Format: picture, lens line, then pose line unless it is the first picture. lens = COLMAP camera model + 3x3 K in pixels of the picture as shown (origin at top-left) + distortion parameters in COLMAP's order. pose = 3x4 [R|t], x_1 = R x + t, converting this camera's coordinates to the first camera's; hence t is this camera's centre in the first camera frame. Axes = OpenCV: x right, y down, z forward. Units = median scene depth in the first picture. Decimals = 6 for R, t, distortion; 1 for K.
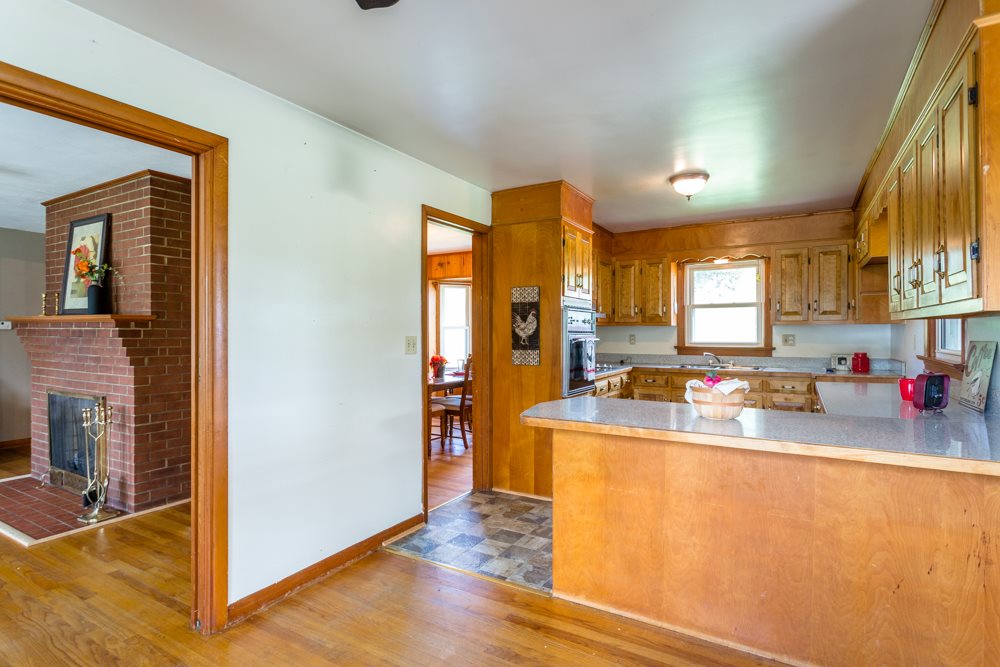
lens RADIAL K [[509.1, 0, 500.0], [0, 509.1, 333.5], [0, 0, 1]] dist [-0.001126, 0.000101]
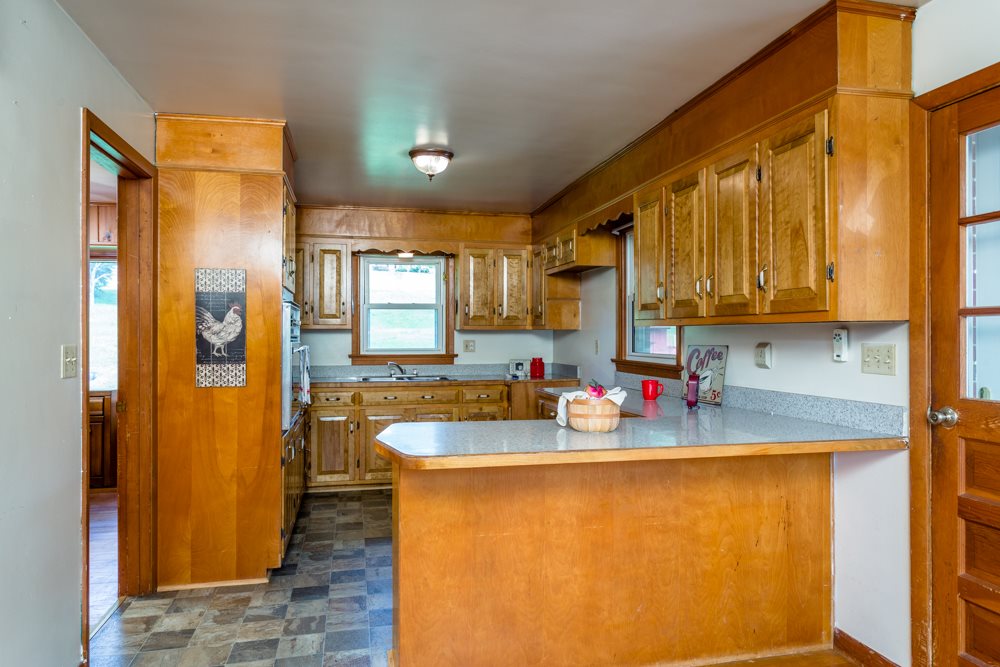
lens RADIAL K [[636.2, 0, 500.0], [0, 636.2, 333.5], [0, 0, 1]] dist [-0.004880, 0.000292]
pose [[0.725167, 0.005138, 0.688554, -0.423895], [0.000375, 0.999969, -0.007858, -0.001292], [-0.688573, 0.005957, 0.725143, 0.251553]]
